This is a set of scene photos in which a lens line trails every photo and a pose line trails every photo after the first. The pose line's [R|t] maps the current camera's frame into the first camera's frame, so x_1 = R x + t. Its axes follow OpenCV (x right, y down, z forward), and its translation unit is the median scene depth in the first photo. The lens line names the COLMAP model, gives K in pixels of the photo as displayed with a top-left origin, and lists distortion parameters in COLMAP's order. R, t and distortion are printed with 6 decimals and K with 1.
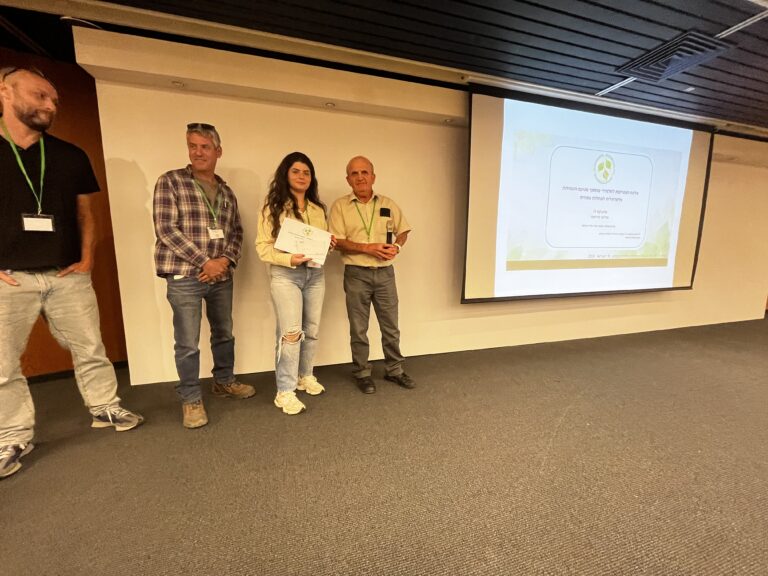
lens RADIAL K [[312.7, 0, 384.0], [0, 312.7, 288.0], [0, 0, 1]] dist [0.007385, 0.000013]
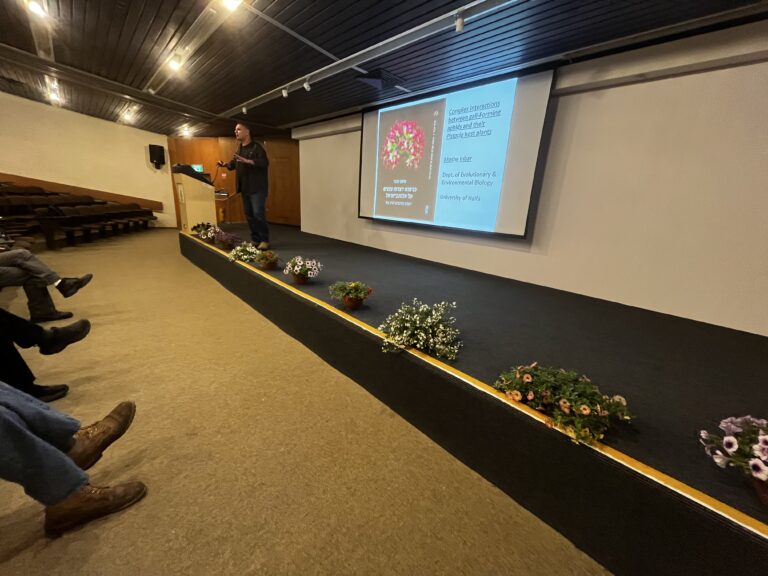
lens RADIAL K [[312.7, 0, 384.0], [0, 312.7, 288.0], [0, 0, 1]] dist [0.007385, 0.000013]
pose [[0.432129, 0.261504, -0.863064, 2.455694], [-0.180905, 0.962717, 0.201121, 0.053162], [0.883480, 0.069223, 0.463325, 0.233705]]
